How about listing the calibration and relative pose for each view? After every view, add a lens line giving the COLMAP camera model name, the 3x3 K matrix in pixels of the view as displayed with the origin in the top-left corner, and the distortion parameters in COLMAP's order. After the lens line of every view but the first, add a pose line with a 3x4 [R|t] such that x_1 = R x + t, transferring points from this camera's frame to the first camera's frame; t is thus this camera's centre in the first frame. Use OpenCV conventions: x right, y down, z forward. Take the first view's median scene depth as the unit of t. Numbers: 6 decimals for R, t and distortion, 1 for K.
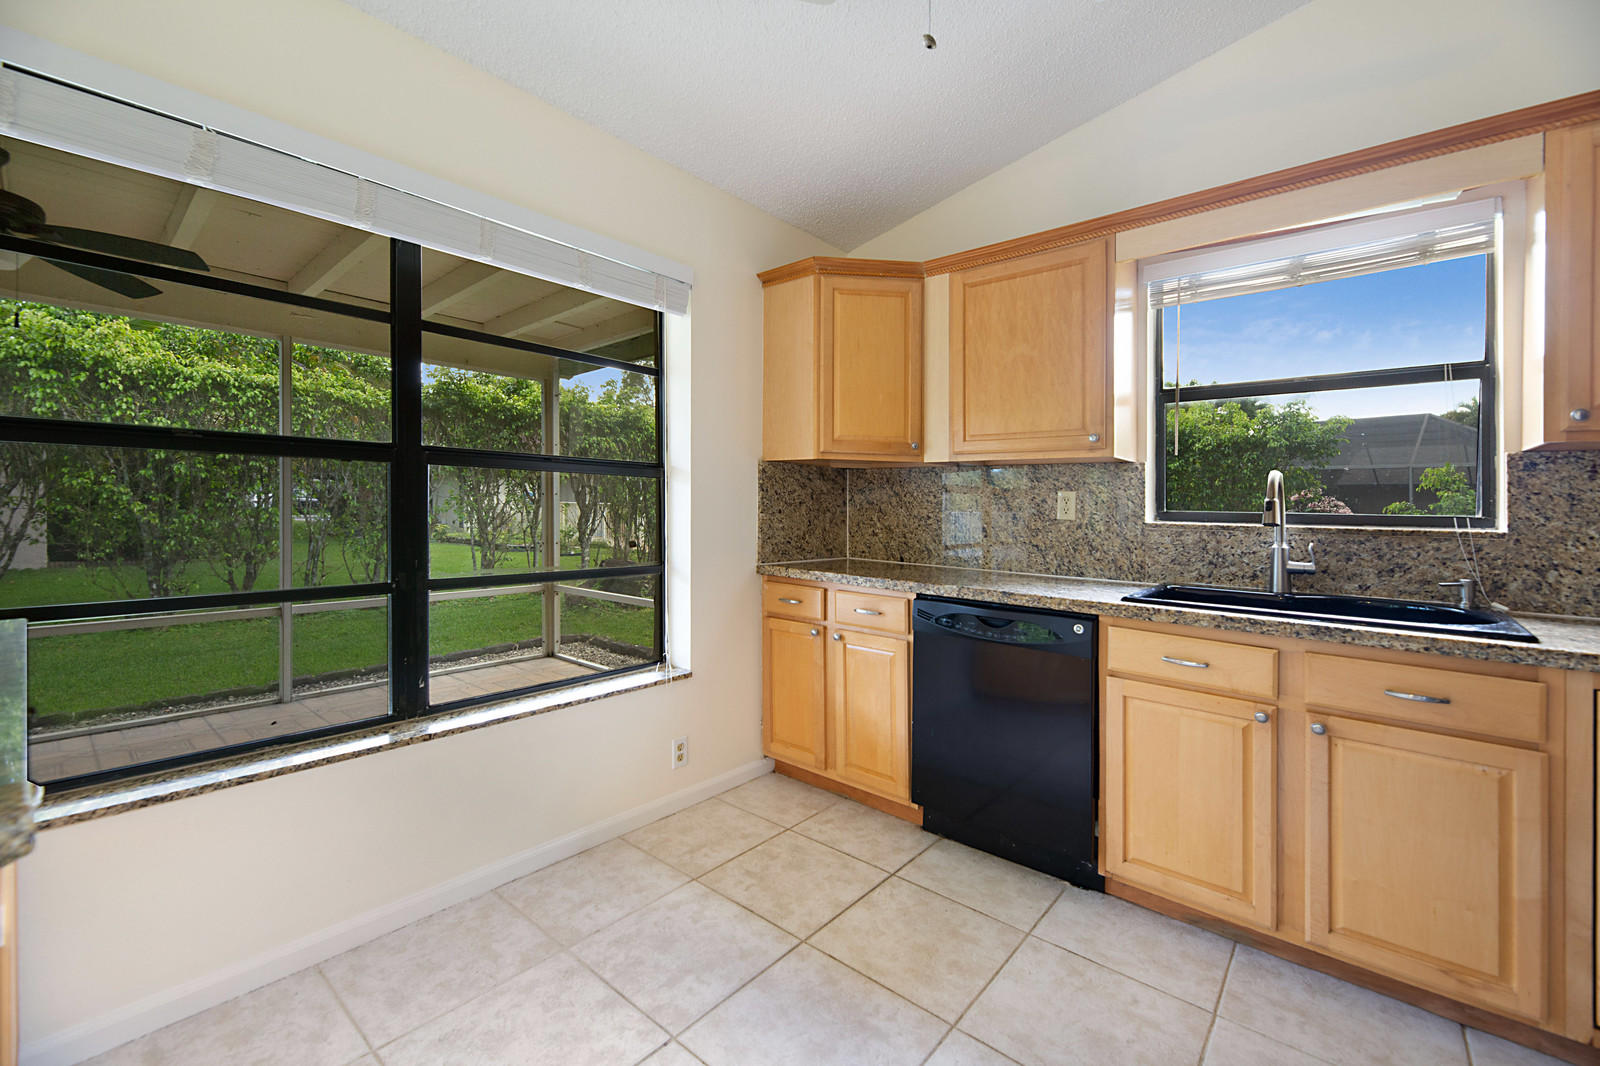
lens RADIAL K [[662.3, 0, 800.6], [0, 662.3, 508.7], [0, 0, 1]] dist [-0.002416, -0.000278]
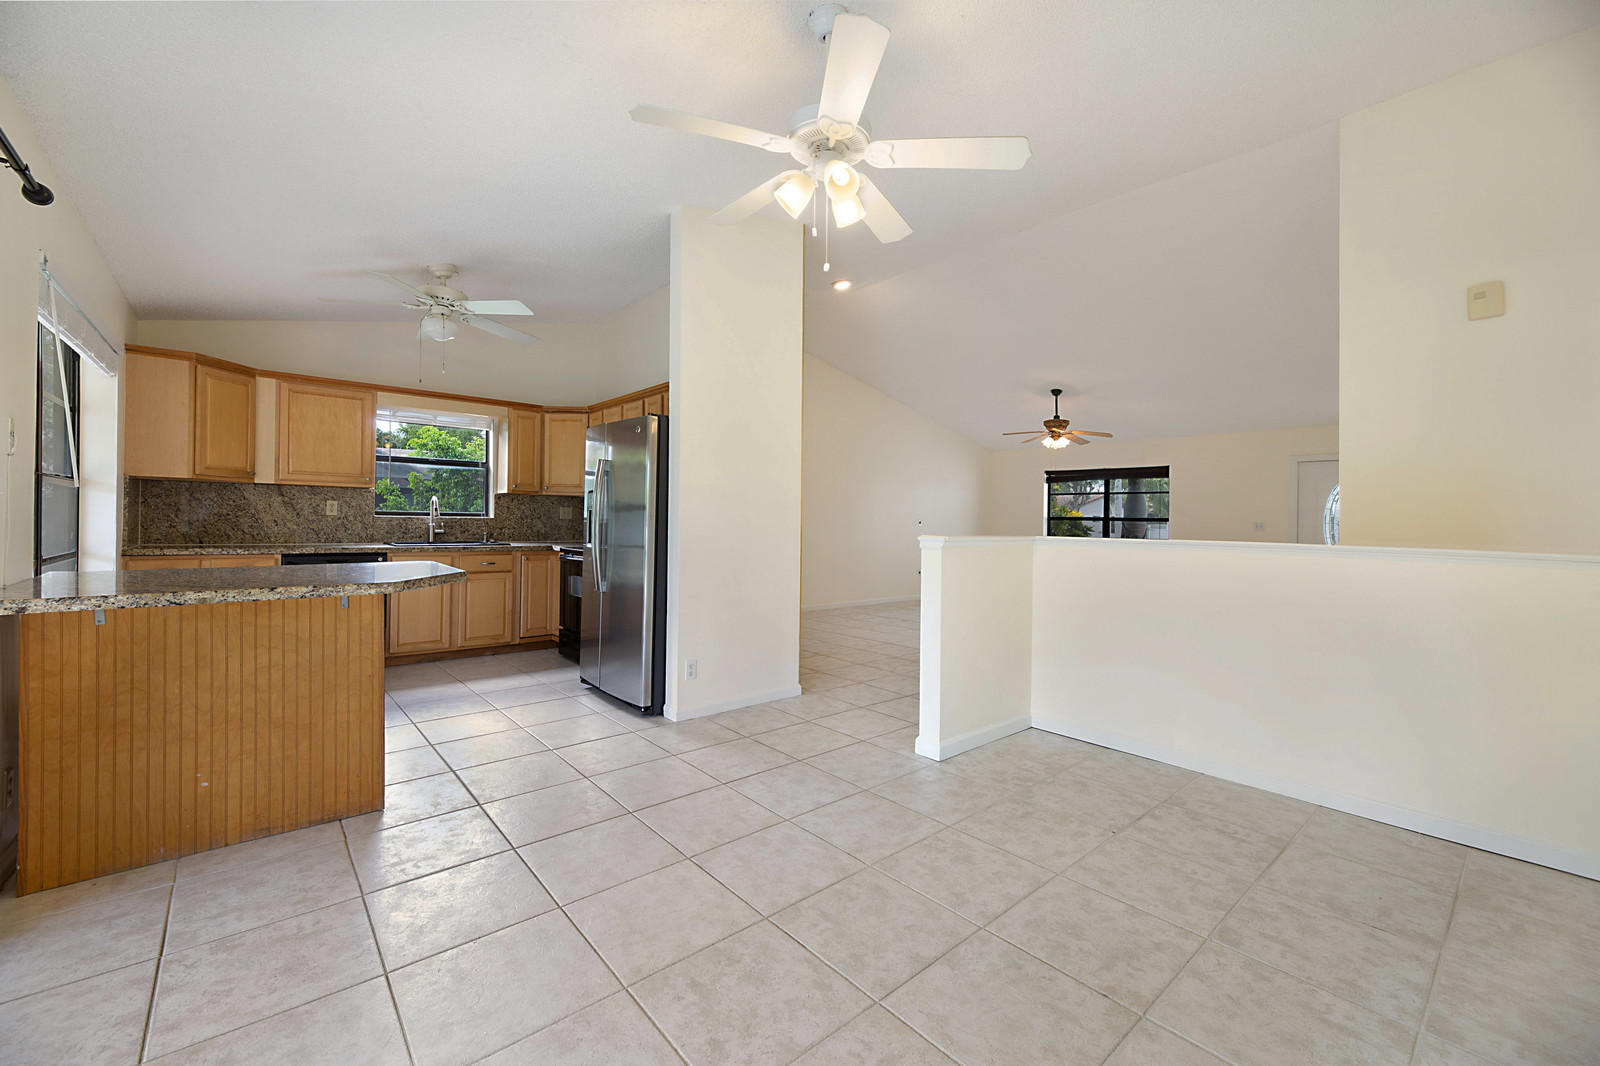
lens RADIAL K [[649.2, 0, 790.4], [0, 649.2, 515.2], [0, 0, 1]] dist [0.009538, -0.000302]
pose [[0.162961, -0.010395, 0.986578, -1.458872], [-0.011877, 0.999851, 0.012496, -0.026565], [-0.986561, -0.013754, 0.162814, -0.760640]]
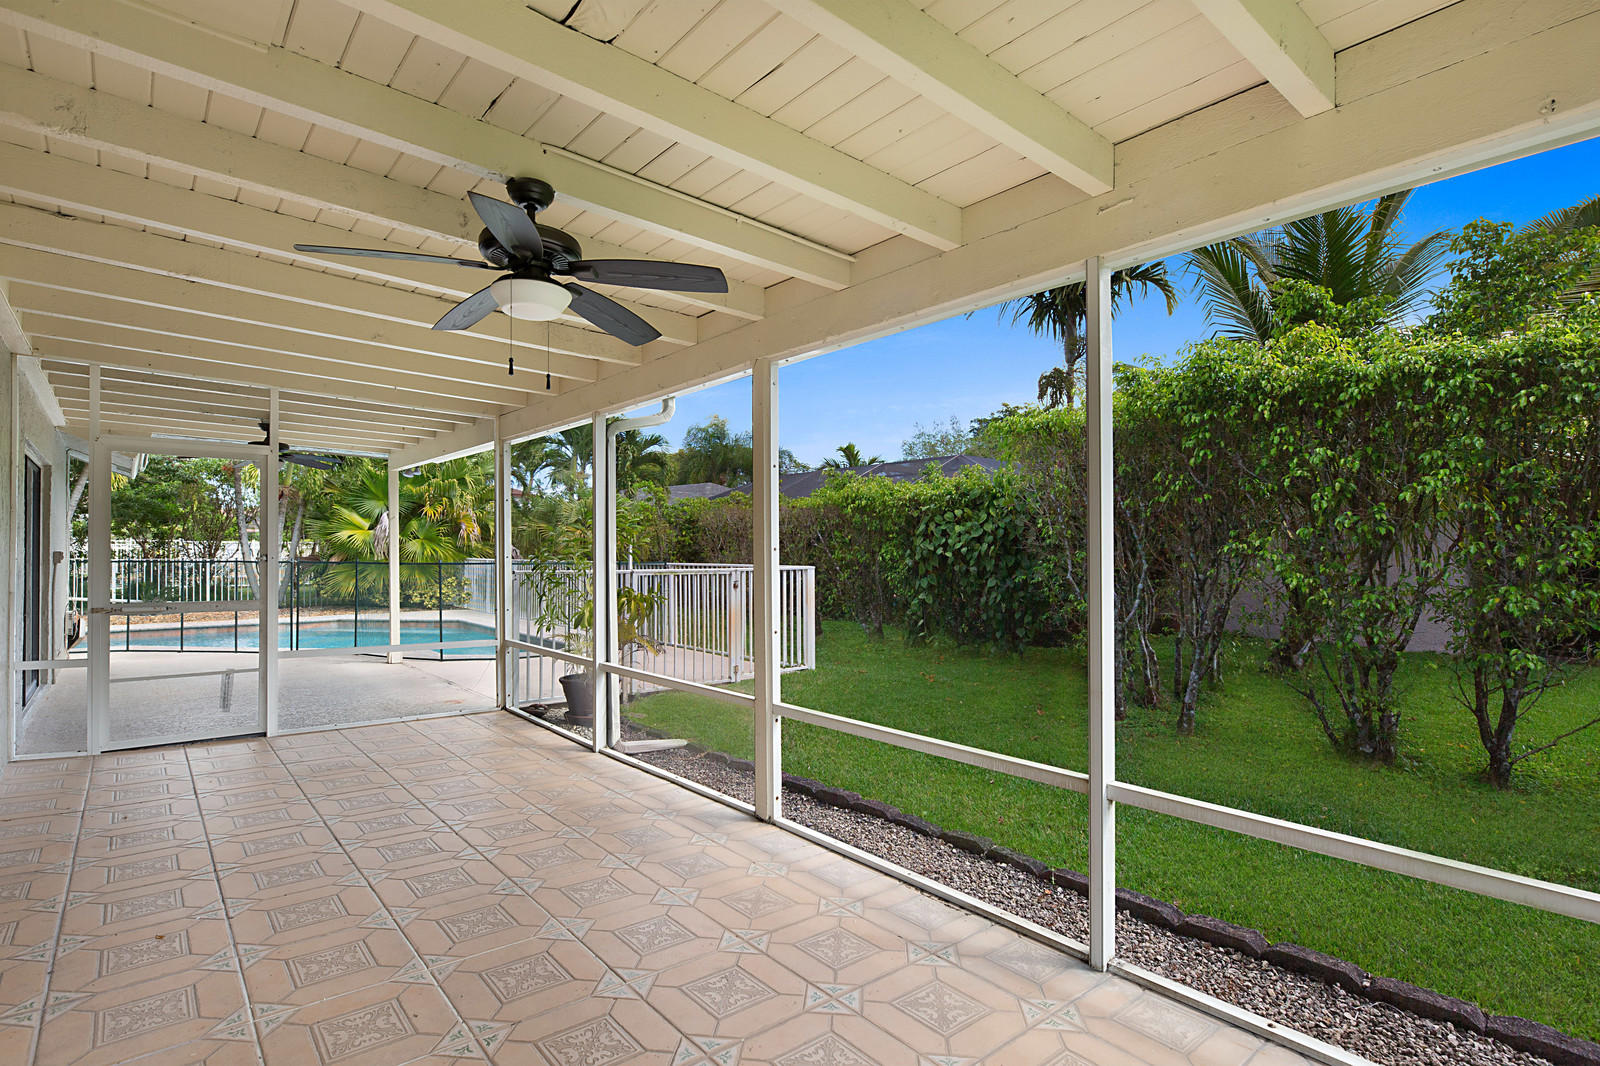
lens RADIAL K [[804.7, 0, 802.9], [0, 804.7, 557.0], [0, 0, 1]] dist [0.002084, 0.000056]
pose [[-0.166473, -0.015157, -0.985929, -0.173863], [-0.009814, 0.999858, -0.013714, -0.023397], [0.985997, 0.007393, -0.166598, 1.528333]]
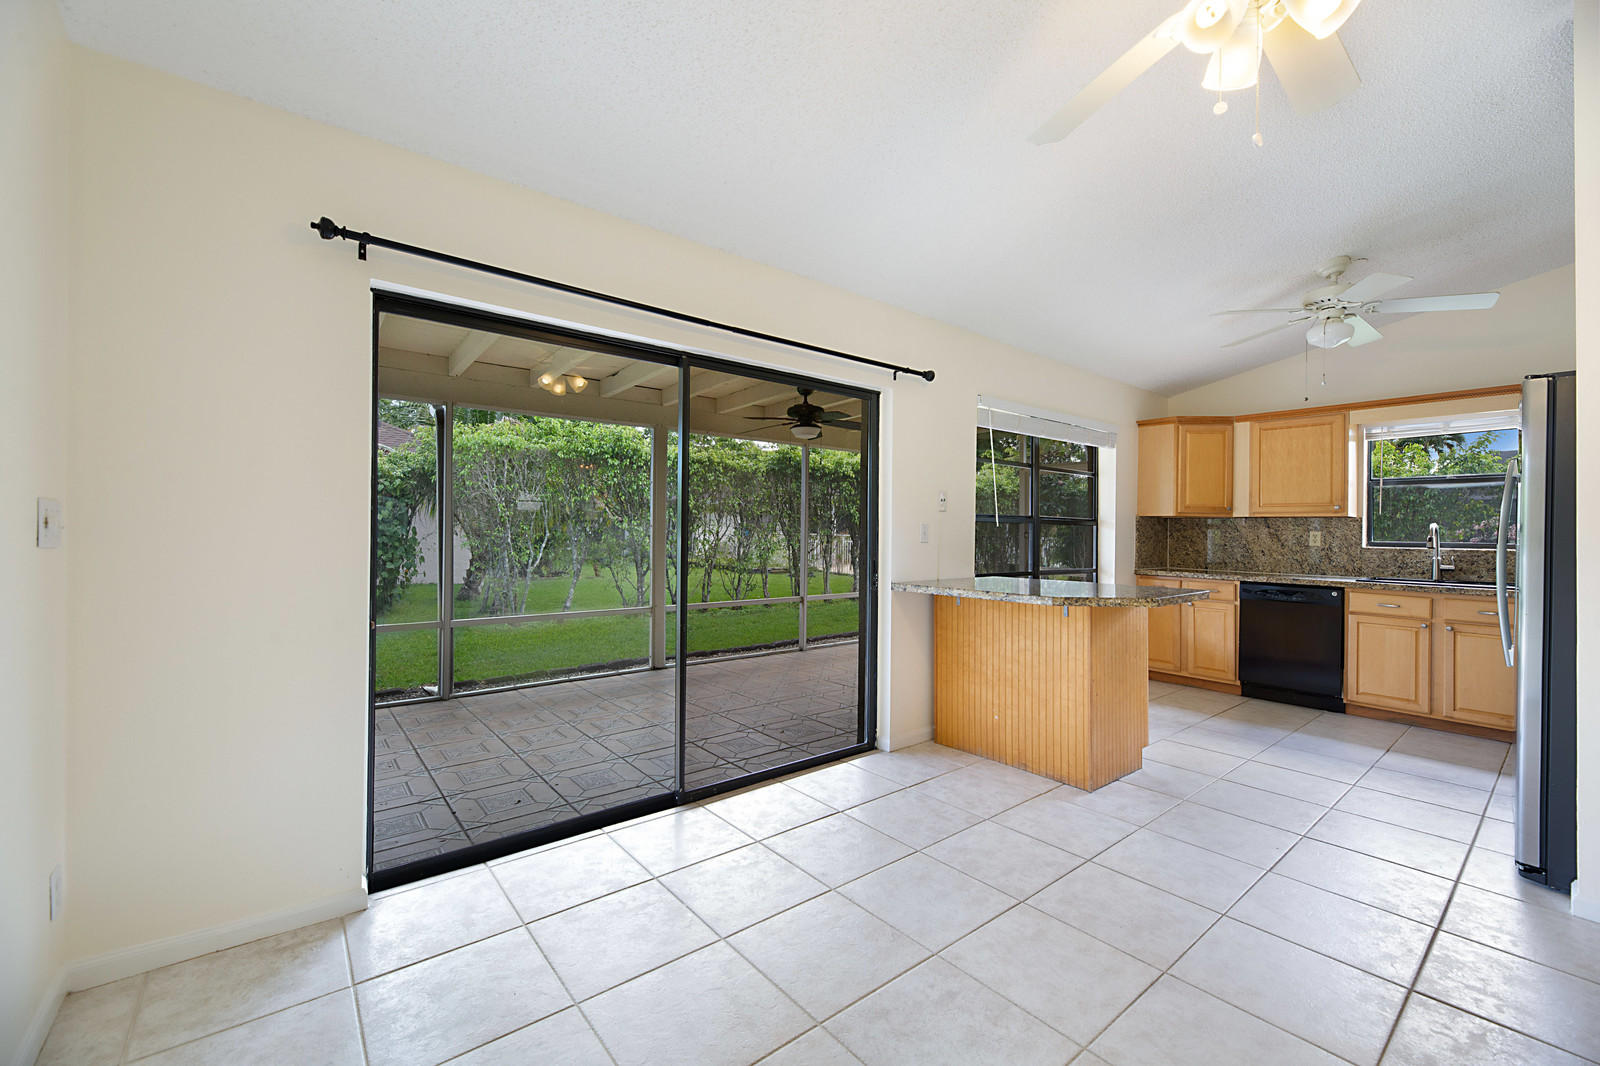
lens RADIAL K [[656.5, 0, 812.5], [0, 656.5, 542.2], [0, 0, 1]] dist [-0.001196, -0.000079]
pose [[0.986355, -0.003543, -0.164595, -0.826768], [0.005085, 0.999947, 0.008949, -0.021665], [0.164555, -0.009664, 0.986321, -1.283794]]
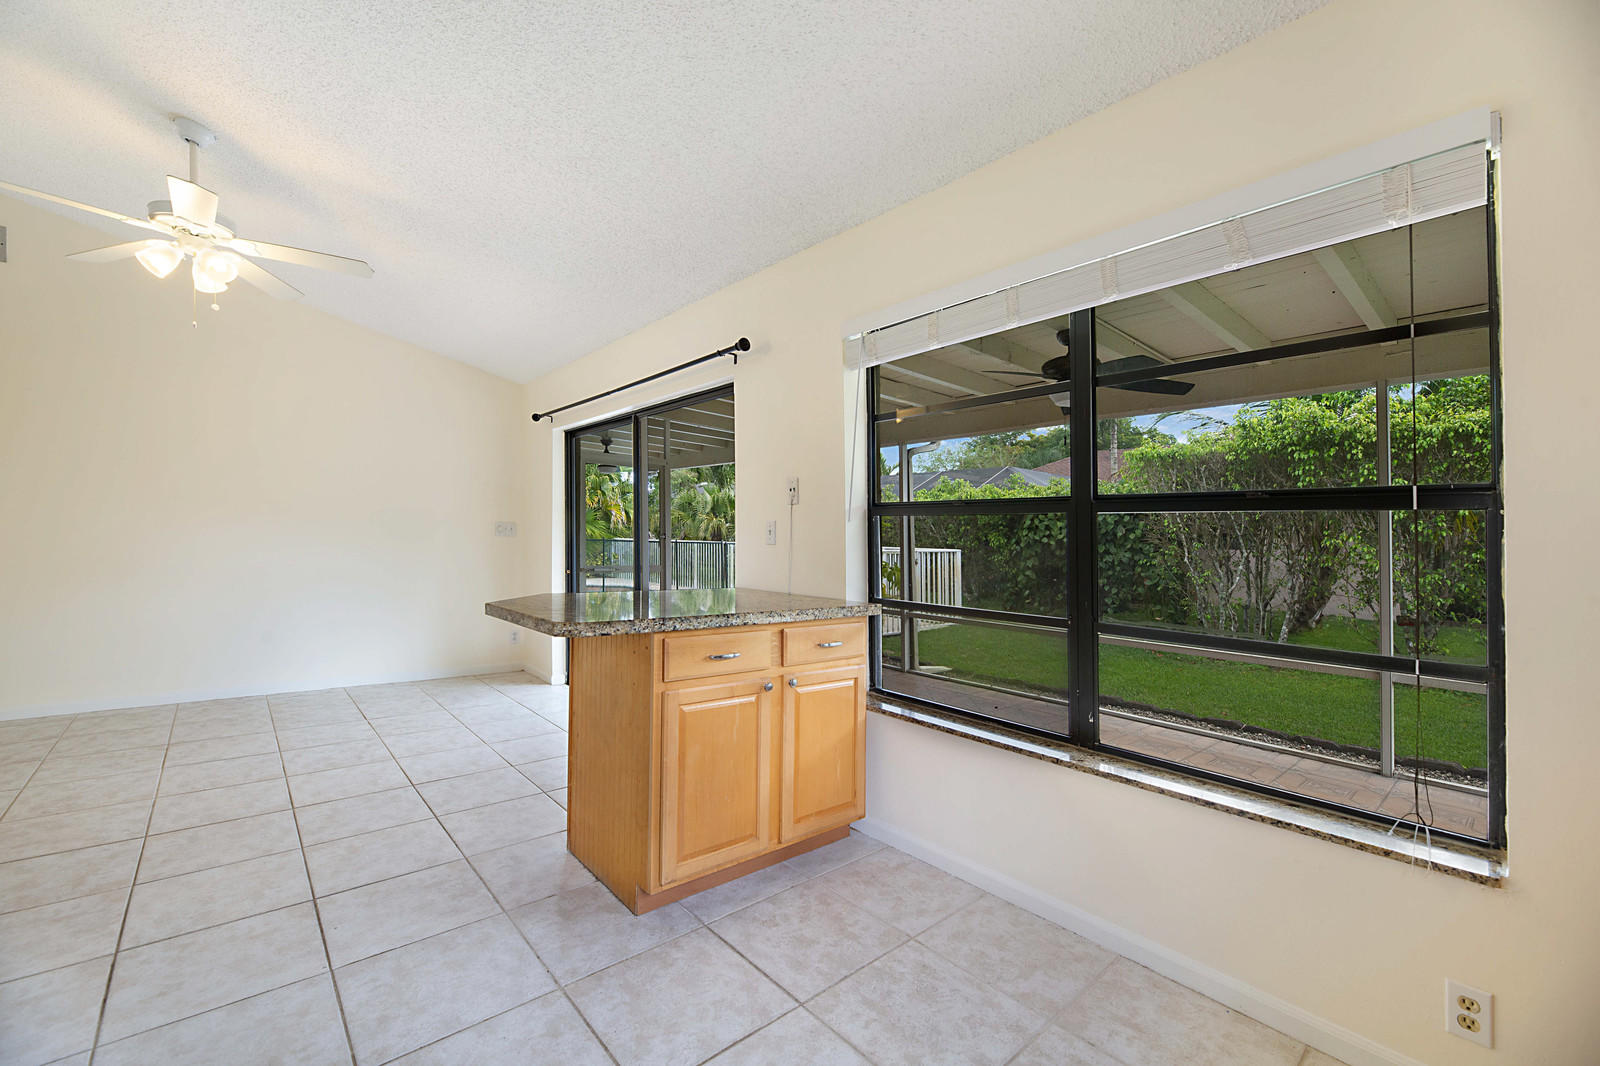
lens RADIAL K [[669.5, 0, 800.0], [0, 669.5, 533.0], [0, 0, 1]] dist [-0.002748, -0.000419]
pose [[-0.150360, -0.030467, -0.988162, 0.499062], [-0.028508, 0.999243, -0.026470, 0.003916], [0.988220, 0.024190, -0.151114, 0.583403]]
